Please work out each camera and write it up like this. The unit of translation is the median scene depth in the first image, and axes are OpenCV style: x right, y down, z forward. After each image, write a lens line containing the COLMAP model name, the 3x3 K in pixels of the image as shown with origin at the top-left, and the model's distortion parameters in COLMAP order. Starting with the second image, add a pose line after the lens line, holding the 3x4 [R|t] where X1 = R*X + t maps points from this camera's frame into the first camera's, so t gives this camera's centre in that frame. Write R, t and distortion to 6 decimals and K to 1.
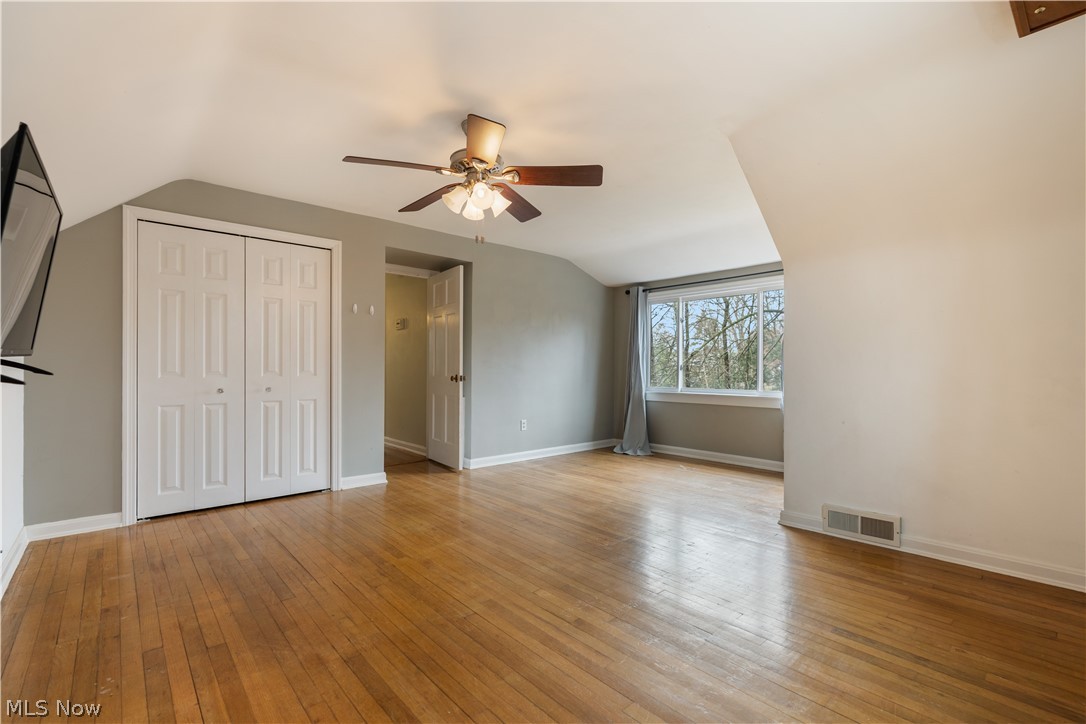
lens RADIAL K [[486.6, 0, 543.0], [0, 486.6, 362.0], [0, 0, 1]] dist [-0.001375, 0.000516]
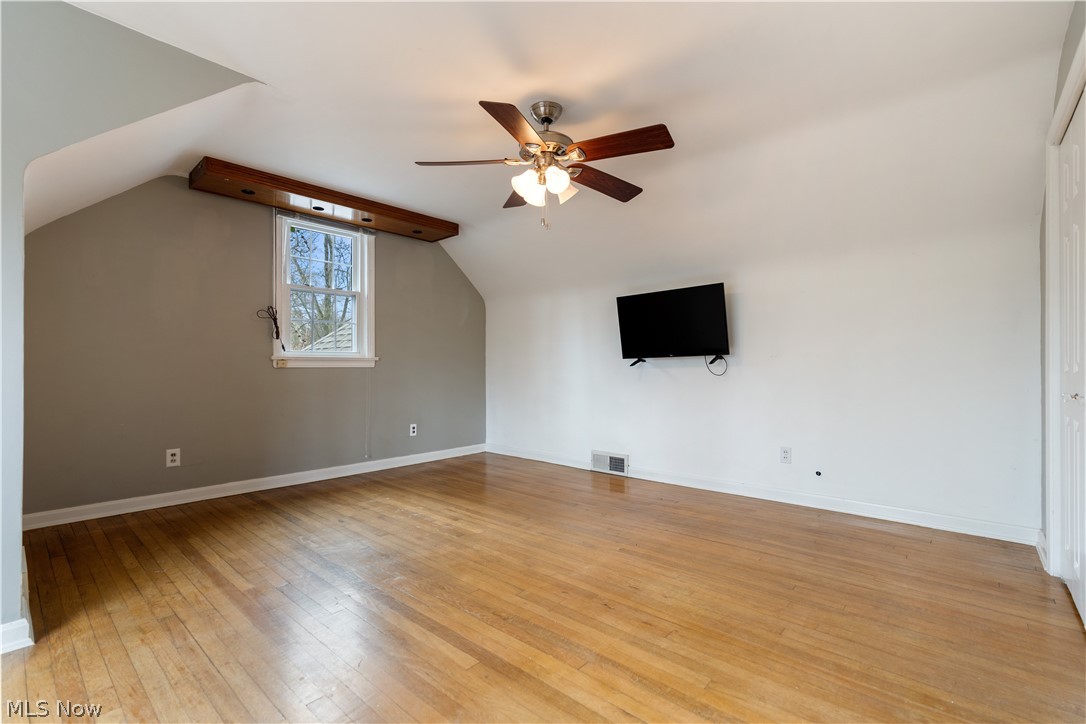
lens RADIAL K [[486.6, 0, 543.0], [0, 486.6, 362.0], [0, 0, 1]] dist [-0.001375, 0.000516]
pose [[-0.992427, -0.001100, -0.122830, -0.010489], [0.001242, 0.999819, -0.018991, 0.043940], [0.122829, -0.018999, -0.992246, 2.225785]]
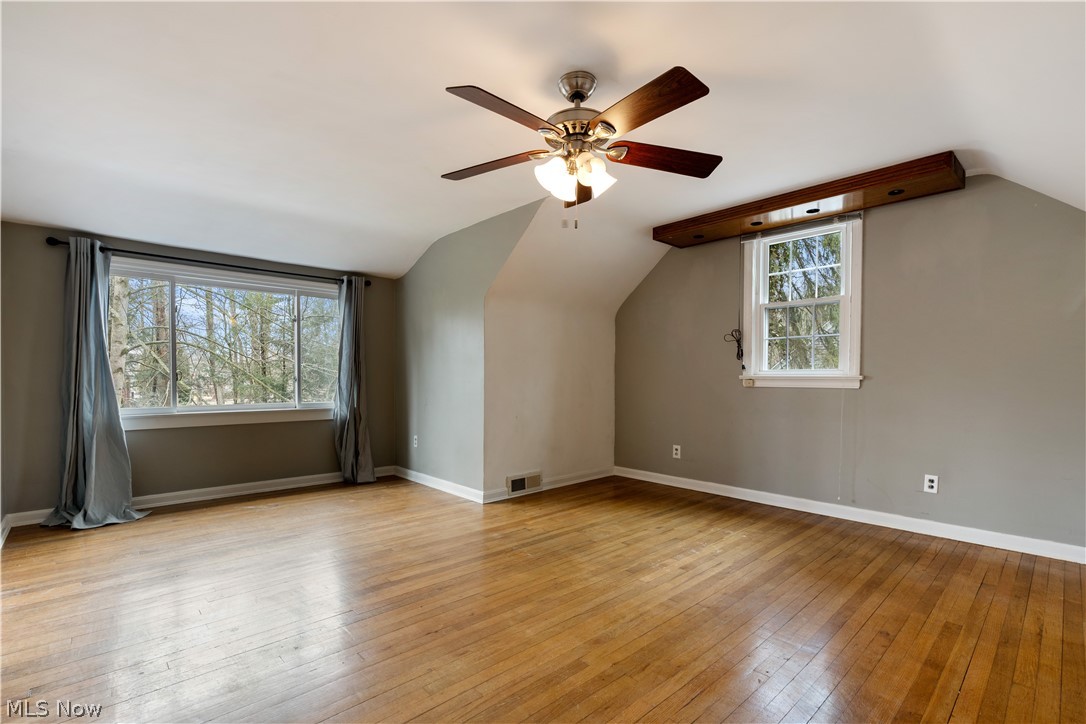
lens RADIAL K [[496.5, 0, 550.0], [0, 496.5, 386.4], [0, 0, 1]] dist [-0.011939, 0.000373]
pose [[-0.034331, -0.018454, 0.999240, -1.091612], [-0.015597, 0.999718, 0.017927, 0.007431], [-0.999289, -0.014969, -0.034609, 1.216190]]
